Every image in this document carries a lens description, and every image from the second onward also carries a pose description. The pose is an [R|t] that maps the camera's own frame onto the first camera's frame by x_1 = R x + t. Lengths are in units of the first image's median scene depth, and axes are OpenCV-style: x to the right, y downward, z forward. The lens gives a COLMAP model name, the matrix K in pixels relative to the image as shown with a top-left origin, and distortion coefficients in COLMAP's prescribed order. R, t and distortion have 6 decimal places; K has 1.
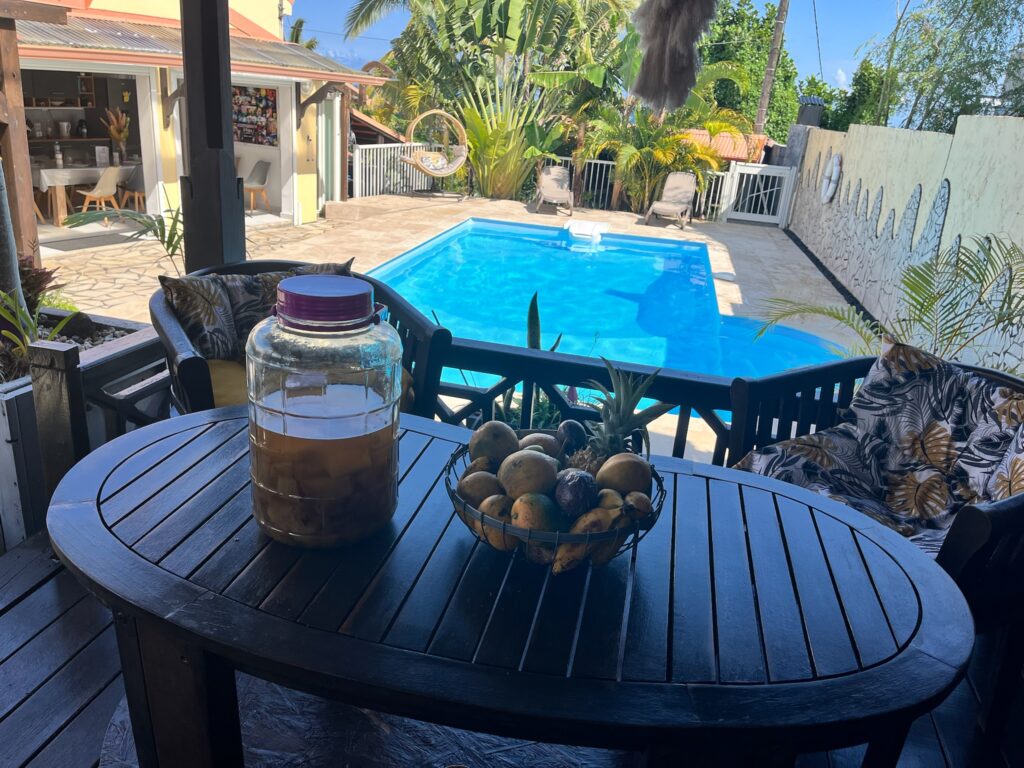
lens RADIAL K [[789.2, 0, 512.0], [0, 789.2, 384.0], [0, 0, 1]] dist [0.075077, -0.118813]
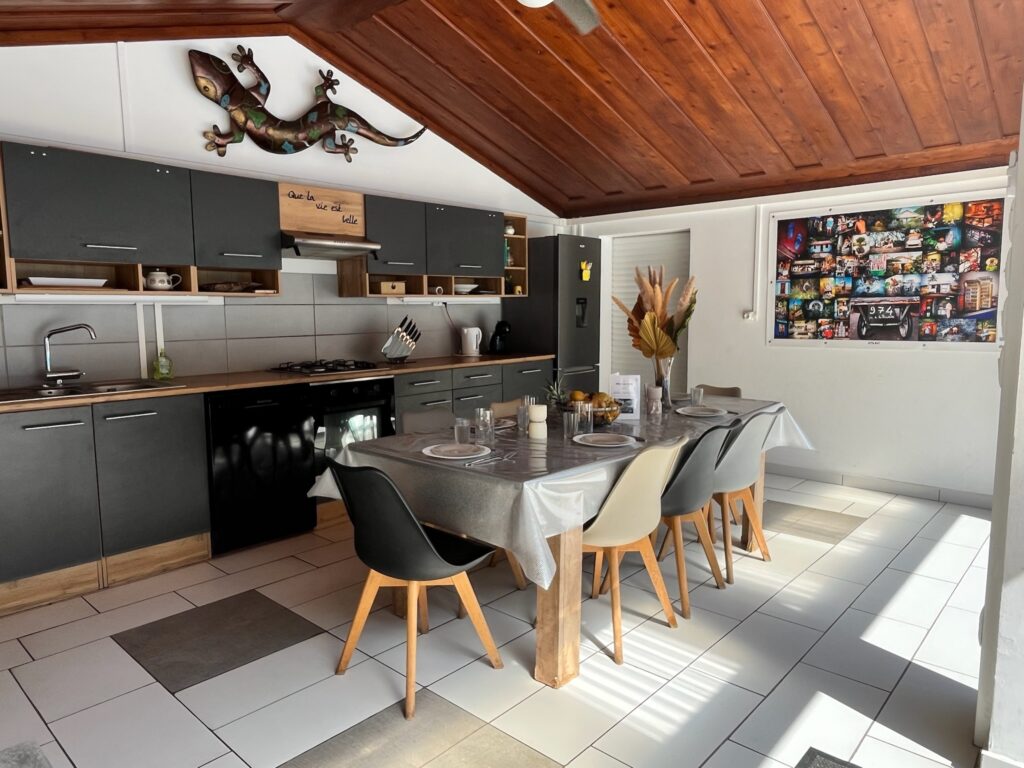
lens RADIAL K [[671.8, 0, 493.4], [0, 671.8, 384.4], [0, 0, 1]] dist [-0.001256, -0.000286]
pose [[0.949537, -0.058245, -0.308200, -0.400594], [-0.020284, 0.969147, -0.245647, -0.183830], [0.312999, 0.239502, 0.919060, 0.600532]]
